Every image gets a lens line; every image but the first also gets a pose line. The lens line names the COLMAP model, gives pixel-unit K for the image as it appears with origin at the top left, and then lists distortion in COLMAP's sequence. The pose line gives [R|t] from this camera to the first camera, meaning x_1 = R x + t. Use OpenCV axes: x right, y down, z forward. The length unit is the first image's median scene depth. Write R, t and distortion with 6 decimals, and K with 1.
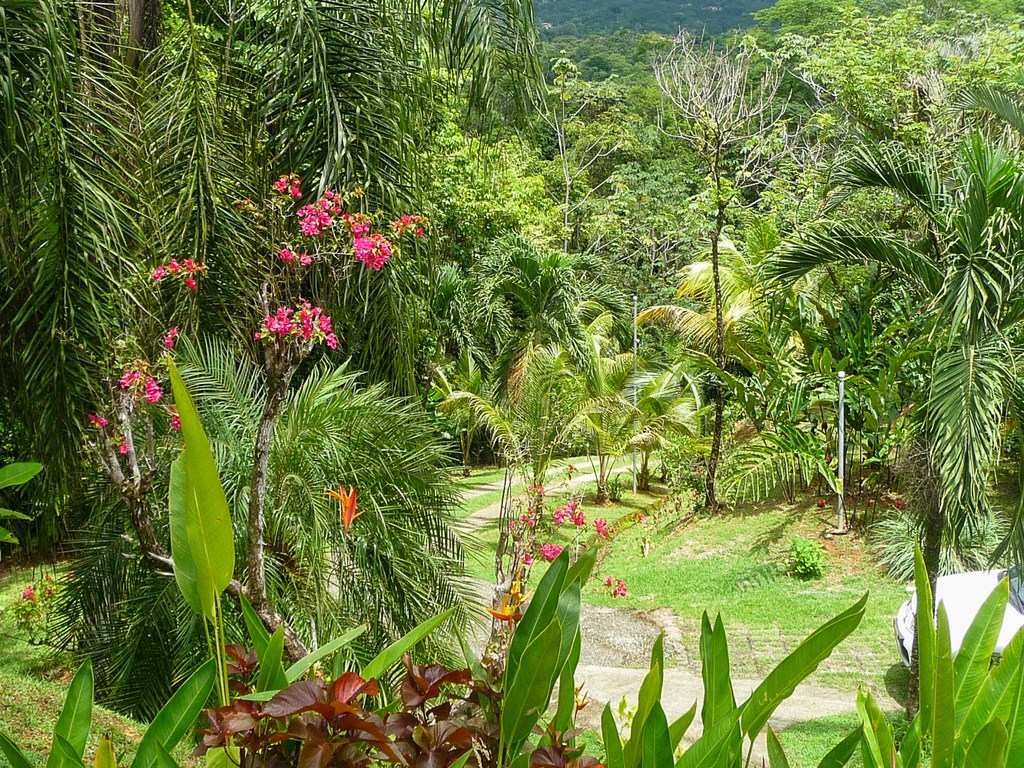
lens RADIAL K [[1274.6, 0, 511.4], [0, 1274.6, 384.3], [0, 0, 1]] dist [-0.080388, 0.000000]
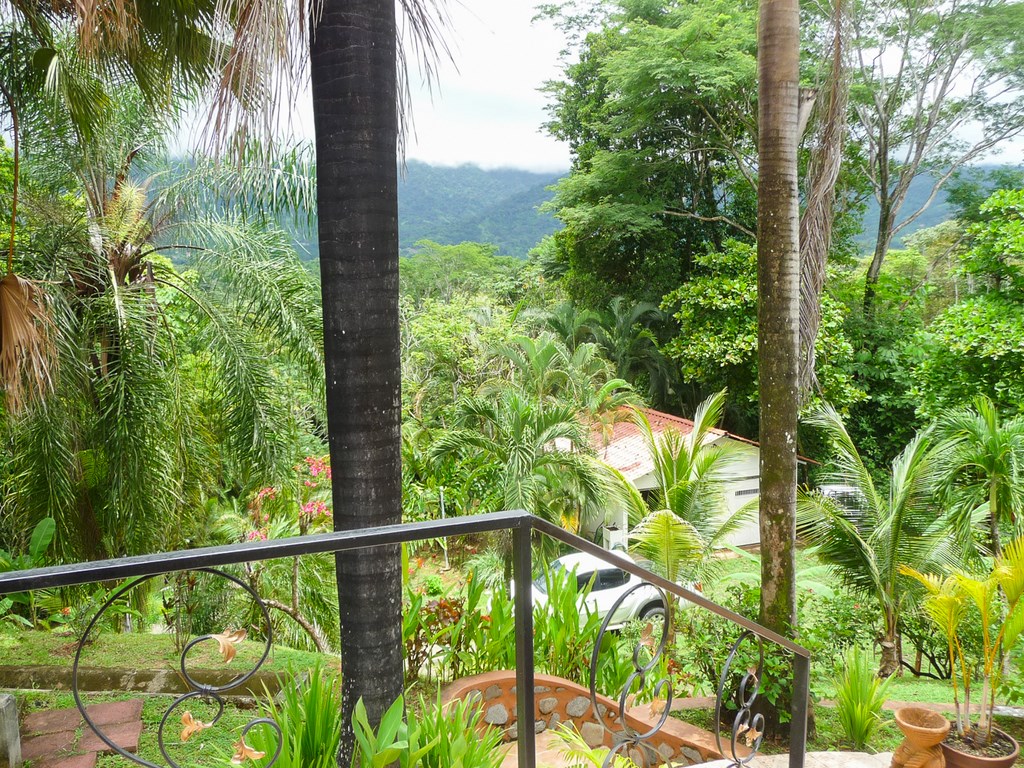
lens RADIAL K [[826.9, 0, 512.4], [0, 826.9, 383.3], [0, 0, 1]] dist [-0.052592, -0.000701]
pose [[0.922005, -0.044275, 0.384638, -0.121005], [0.091132, 0.990346, -0.104454, -0.024391], [-0.376300, 0.131360, 0.917139, -0.230902]]
